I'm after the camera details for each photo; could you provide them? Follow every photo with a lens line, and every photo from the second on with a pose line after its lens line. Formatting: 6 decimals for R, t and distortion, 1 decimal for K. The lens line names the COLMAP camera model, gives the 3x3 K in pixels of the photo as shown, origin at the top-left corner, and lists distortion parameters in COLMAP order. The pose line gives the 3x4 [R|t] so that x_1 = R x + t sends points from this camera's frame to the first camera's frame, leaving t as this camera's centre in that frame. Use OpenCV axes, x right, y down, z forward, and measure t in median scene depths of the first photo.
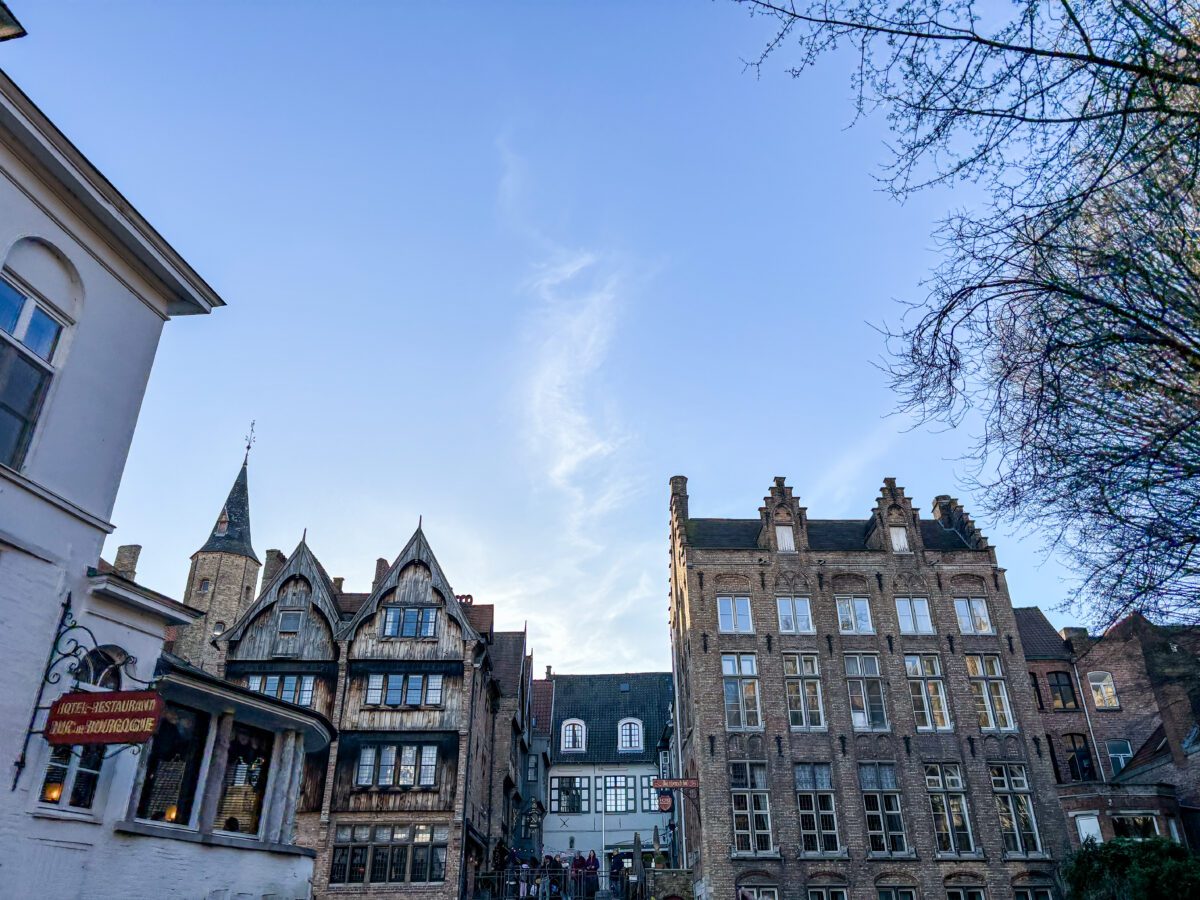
lens RADIAL K [[935.7, 0, 600.0], [0, 935.7, 450.0], [0, 0, 1]] dist [0.048364, -0.099288]
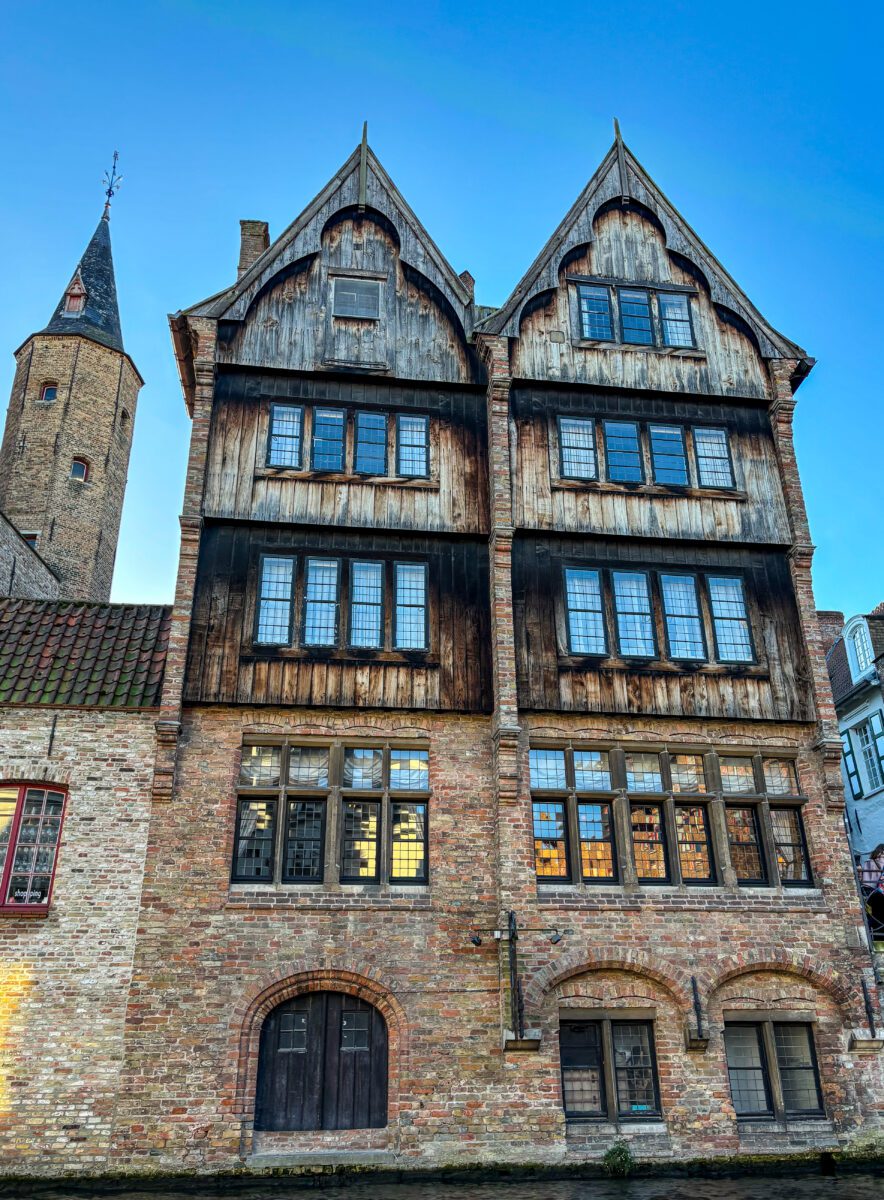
lens RADIAL K [[998.9, 0, 440.7], [0, 998.9, 576.3], [0, 0, 1]] dist [0.092399, -0.003251]
pose [[0.996286, 0.039296, 0.076622, -0.329030], [-0.043830, 0.997330, 0.058414, 0.285516], [-0.074122, -0.061555, 0.995348, 0.552233]]
